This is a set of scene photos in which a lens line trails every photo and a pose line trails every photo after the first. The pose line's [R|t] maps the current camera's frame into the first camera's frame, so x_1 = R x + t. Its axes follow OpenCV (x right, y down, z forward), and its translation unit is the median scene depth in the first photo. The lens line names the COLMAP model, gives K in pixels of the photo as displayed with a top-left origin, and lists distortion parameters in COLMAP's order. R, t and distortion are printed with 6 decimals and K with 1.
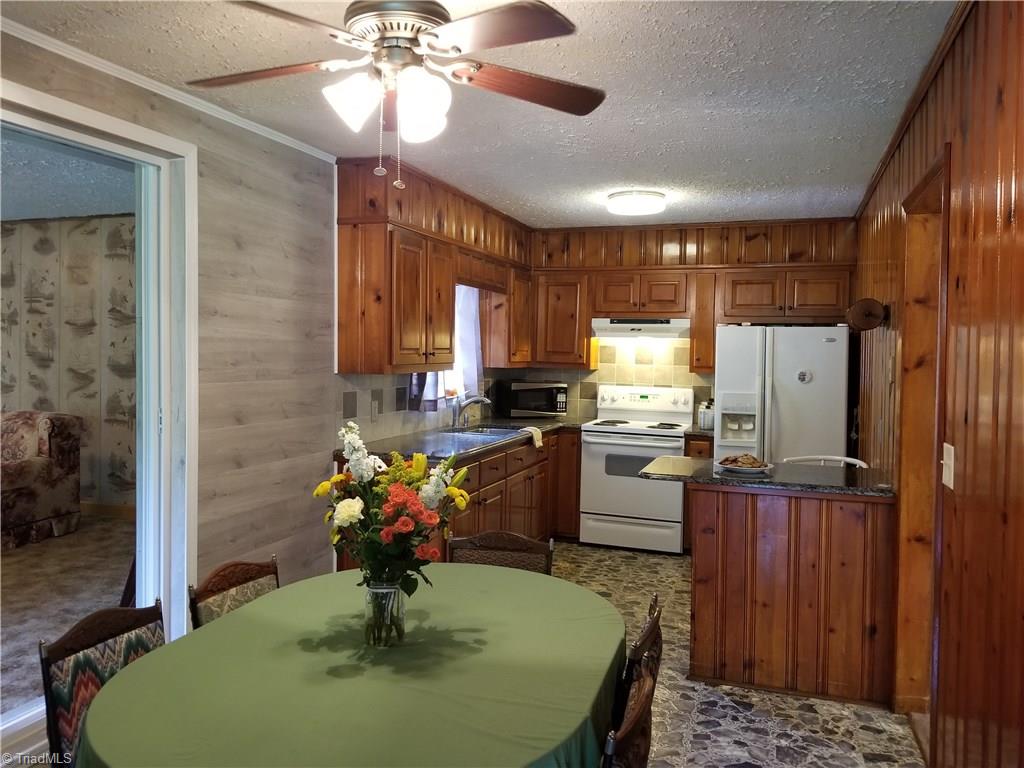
lens RADIAL K [[815.4, 0, 489.3], [0, 815.4, 370.3], [0, 0, 1]] dist [0.075748, -0.174942]
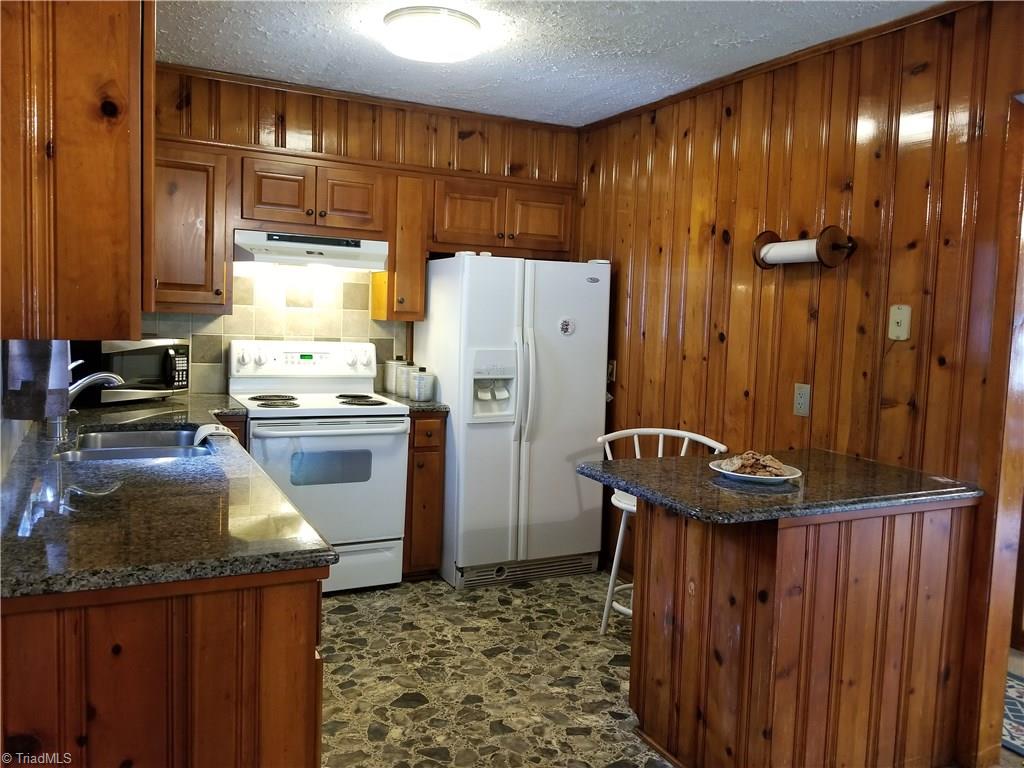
lens RADIAL K [[812.1, 0, 511.6], [0, 812.1, 370.0], [0, 0, 1]] dist [0.109731, -0.176983]
pose [[0.684685, -0.049564, 0.727151, -0.192857], [-0.005318, 0.997319, 0.072986, -0.006350], [-0.728819, -0.053839, 0.682586, 0.462384]]
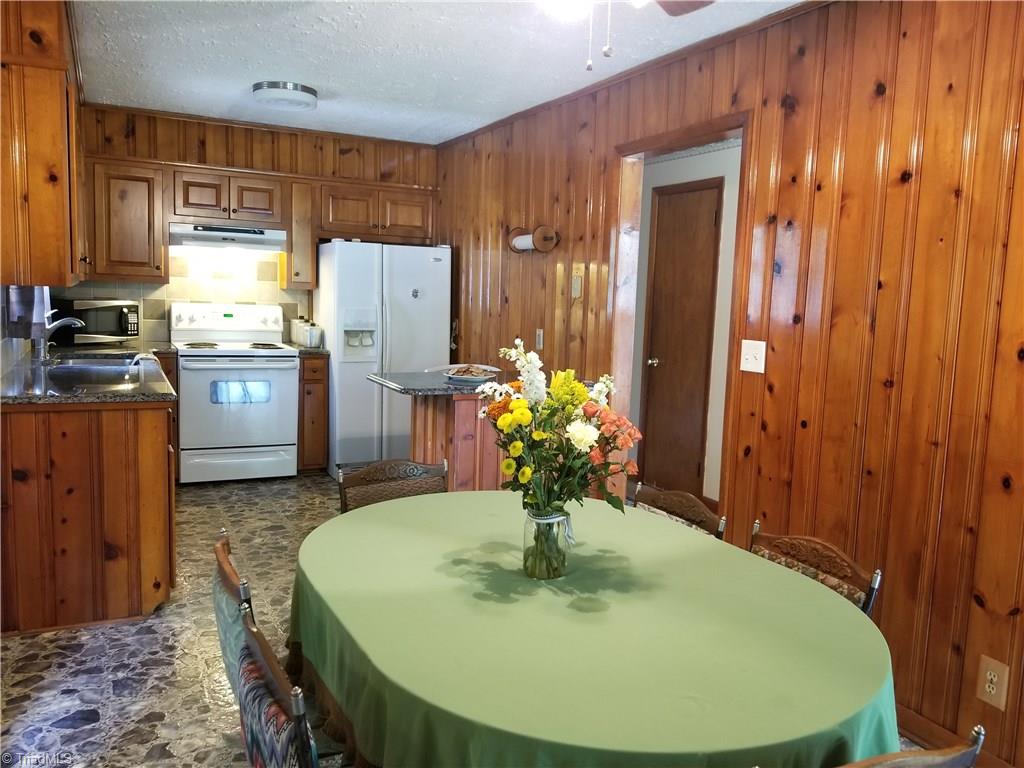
lens RADIAL K [[823.0, 0, 525.0], [0, 823.0, 382.2], [0, 0, 1]] dist [0.114475, -0.163878]
pose [[0.684404, -0.076634, 0.725064, -0.281800], [-0.004051, 0.994046, 0.108887, 0.004621], [-0.729091, -0.077460, 0.680019, 0.138503]]
